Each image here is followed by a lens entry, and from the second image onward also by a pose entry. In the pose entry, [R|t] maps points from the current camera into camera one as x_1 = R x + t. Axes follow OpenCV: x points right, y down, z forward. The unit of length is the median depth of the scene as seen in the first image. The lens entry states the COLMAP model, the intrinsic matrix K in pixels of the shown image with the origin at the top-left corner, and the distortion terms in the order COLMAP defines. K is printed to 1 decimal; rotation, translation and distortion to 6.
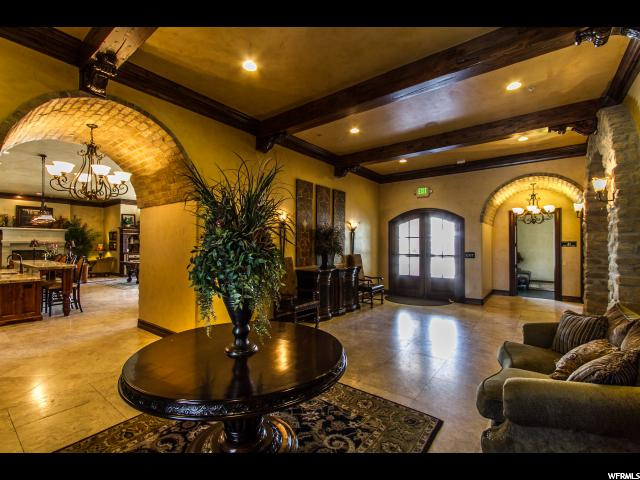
lens RADIAL K [[290.3, 0, 320.5], [0, 290.3, 242.0], [0, 0, 1]] dist [0.002485, 0.000253]
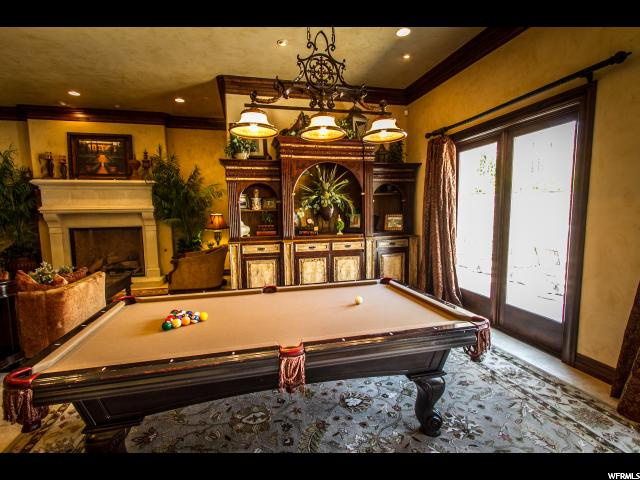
lens RADIAL K [[290.3, 0, 318.8], [0, 290.3, 241.1], [0, 0, 1]] dist [0.002485, 0.000253]
pose [[0.784275, 0.042620, -0.618948, -0.422658], [0.020516, 0.995310, 0.094533, 0.011949], [0.620074, -0.086838, 0.779723, 0.851642]]
